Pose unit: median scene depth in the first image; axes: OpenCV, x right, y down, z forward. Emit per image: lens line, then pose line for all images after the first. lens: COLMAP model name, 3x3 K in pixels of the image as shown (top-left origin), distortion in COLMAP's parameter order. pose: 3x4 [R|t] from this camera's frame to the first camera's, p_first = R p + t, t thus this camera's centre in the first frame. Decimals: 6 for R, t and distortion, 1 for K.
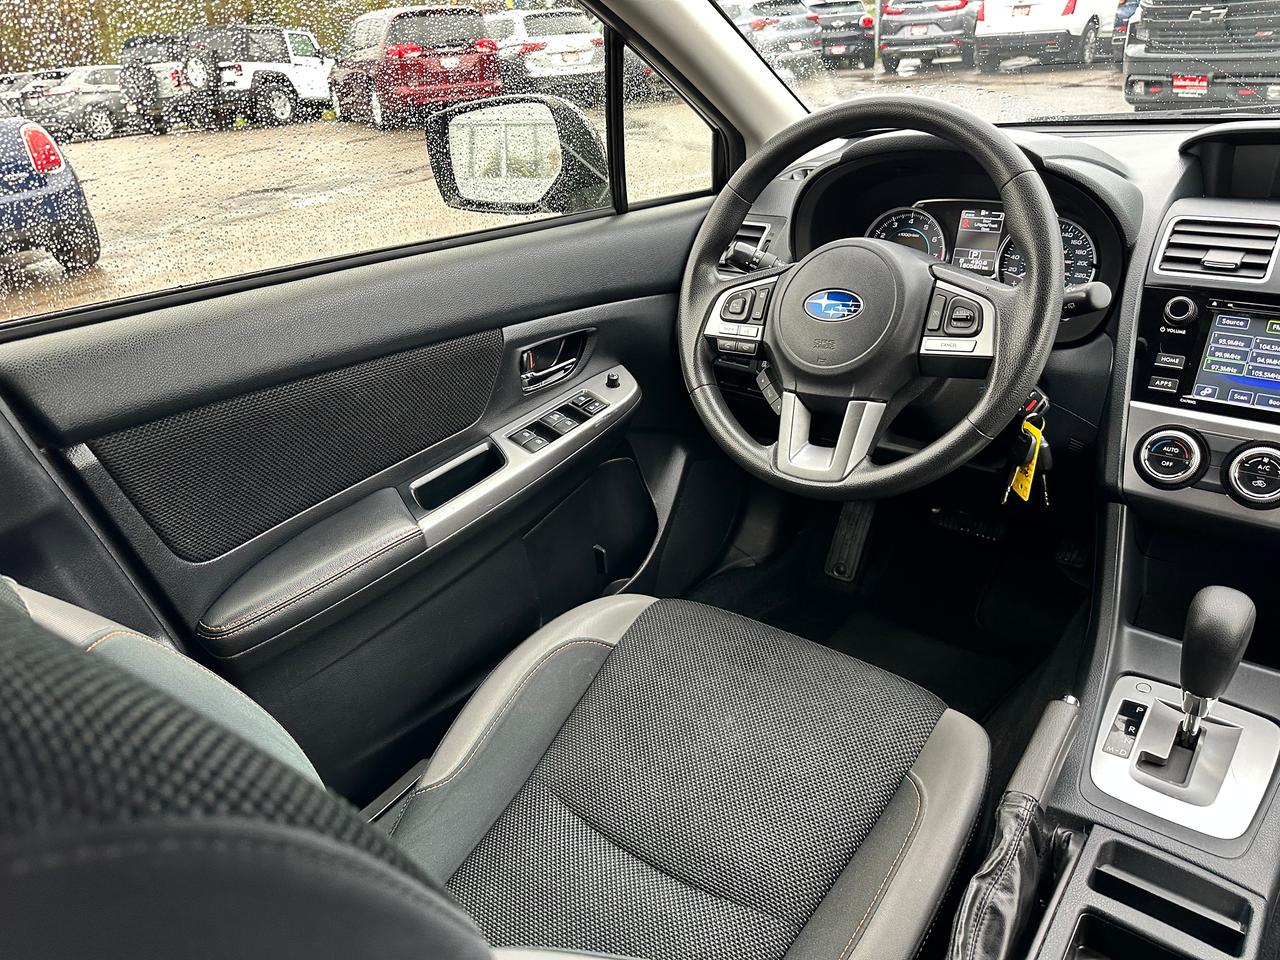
lens RADIAL K [[903.9, 0, 635.0], [0, 903.9, 476.5], [0, 0, 1]] dist [0.019989, -0.026977]
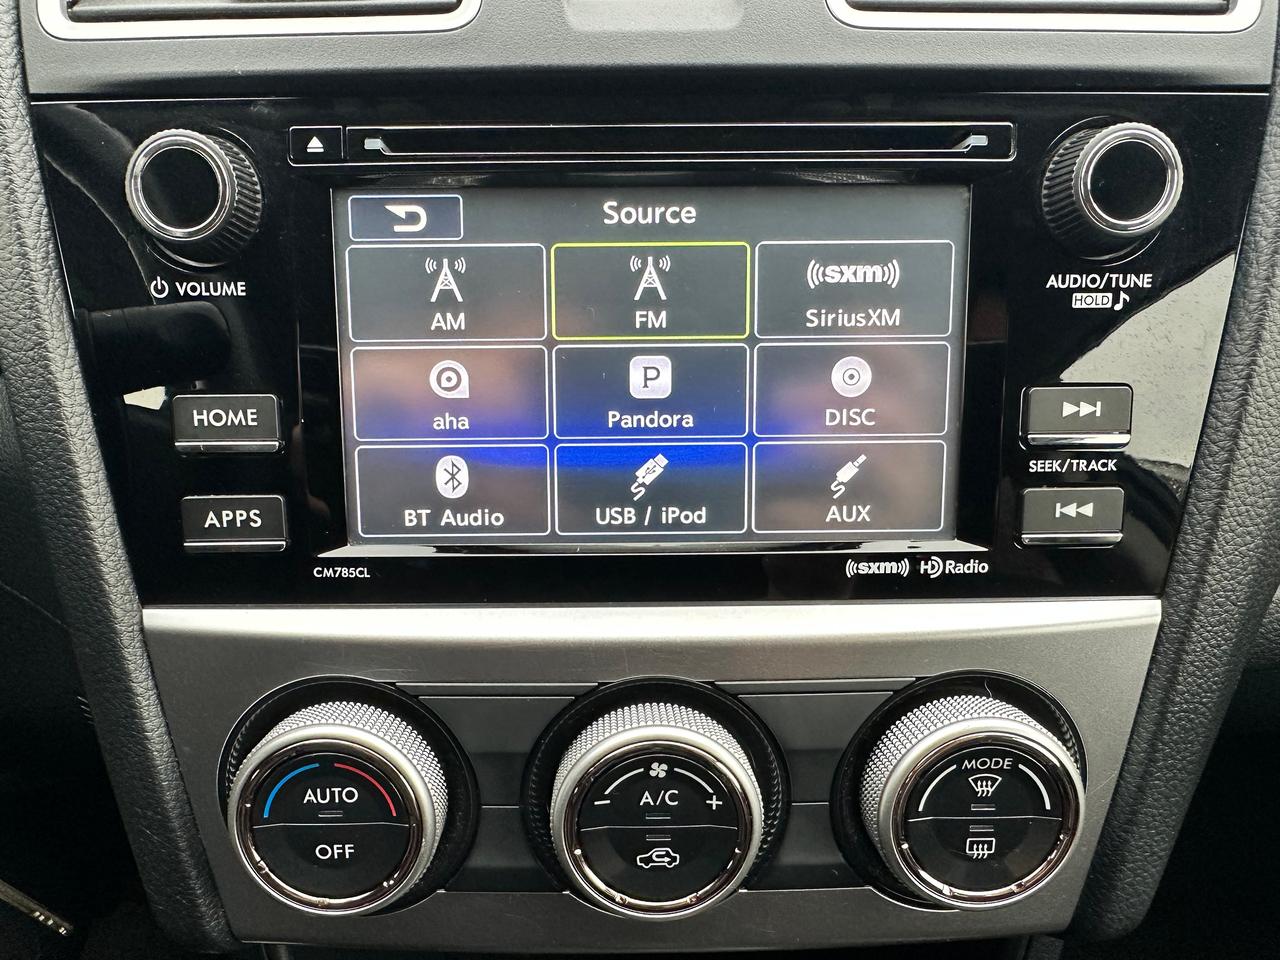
lens RADIAL K [[903.9, 0, 607.1], [0, 903.9, 521.6], [0, 0, 1]] dist [0.019989, -0.026977]
pose [[0.772682, -0.336291, 0.538397, 0.524408], [0.236915, 0.939634, 0.246901, -0.135969], [-0.588926, -0.063222, 0.805710, 0.742029]]
